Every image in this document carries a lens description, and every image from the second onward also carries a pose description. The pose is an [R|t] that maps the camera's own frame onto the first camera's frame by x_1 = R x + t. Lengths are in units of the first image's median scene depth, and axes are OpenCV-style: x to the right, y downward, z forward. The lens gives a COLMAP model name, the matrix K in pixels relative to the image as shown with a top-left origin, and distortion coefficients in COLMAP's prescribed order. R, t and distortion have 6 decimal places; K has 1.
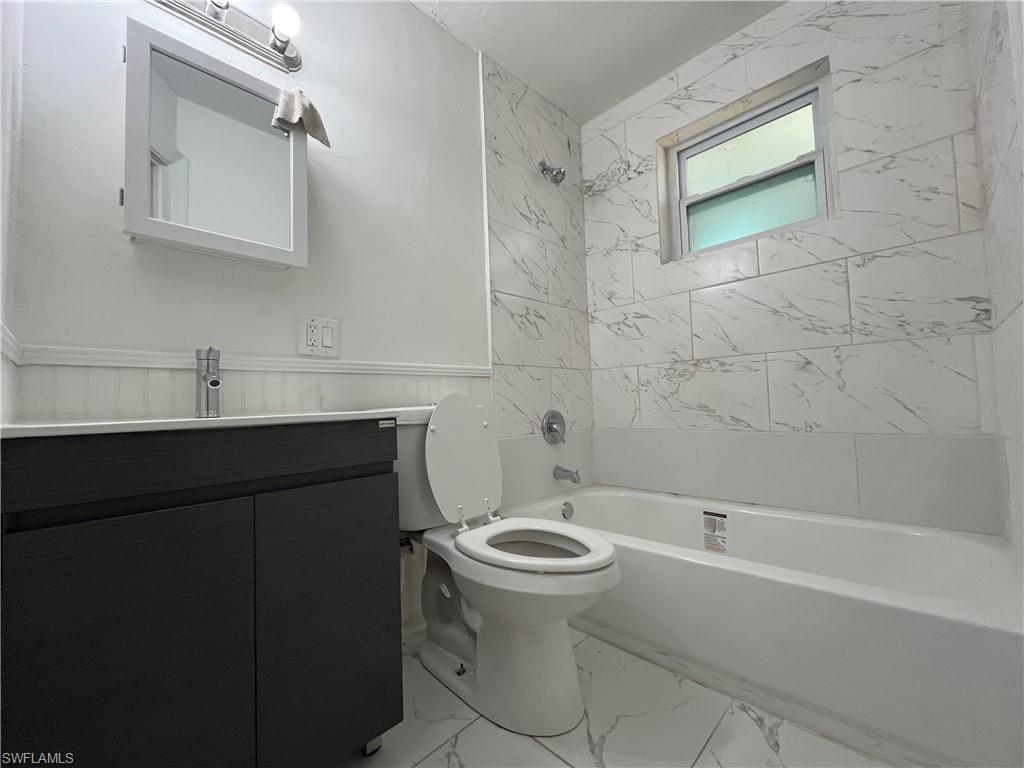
lens RADIAL K [[415.8, 0, 512.1], [0, 415.8, 385.9], [0, 0, 1]] dist [-0.000982, -0.000159]
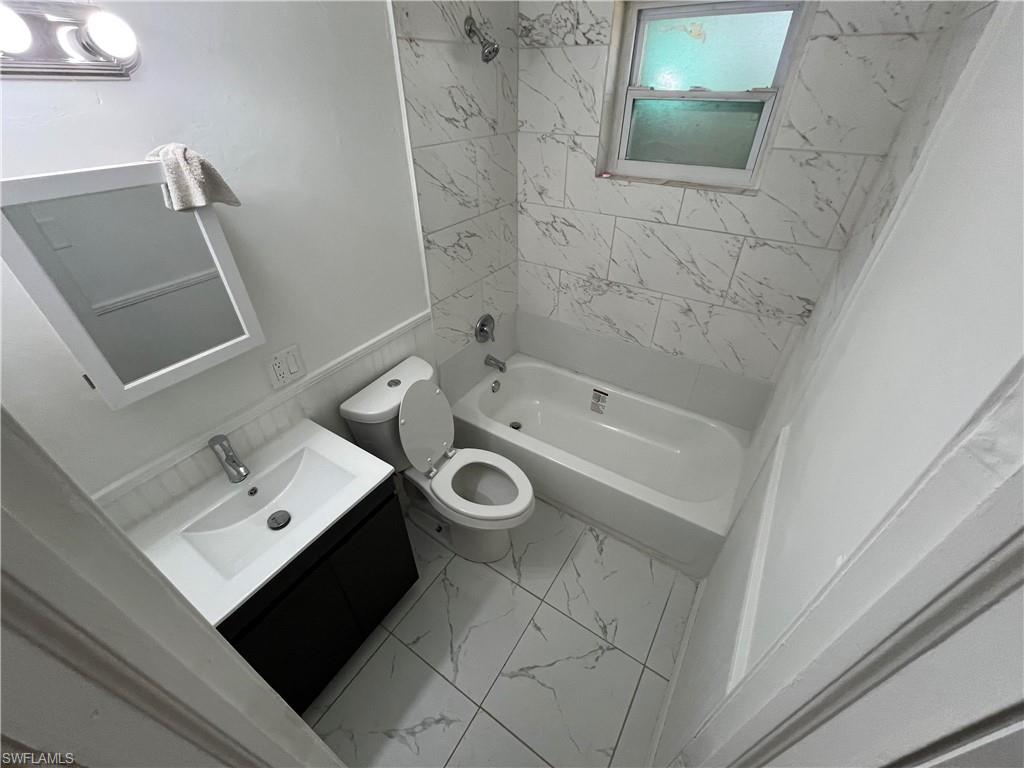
lens RADIAL K [[415.8, 0, 512.1], [0, 415.8, 385.9], [0, 0, 1]] dist [-0.000982, -0.000159]
pose [[0.979360, -0.094045, 0.178912, -0.048327], [-0.039427, 0.779269, 0.625448, -0.510481], [-0.198241, -0.619593, 0.759477, 0.006135]]
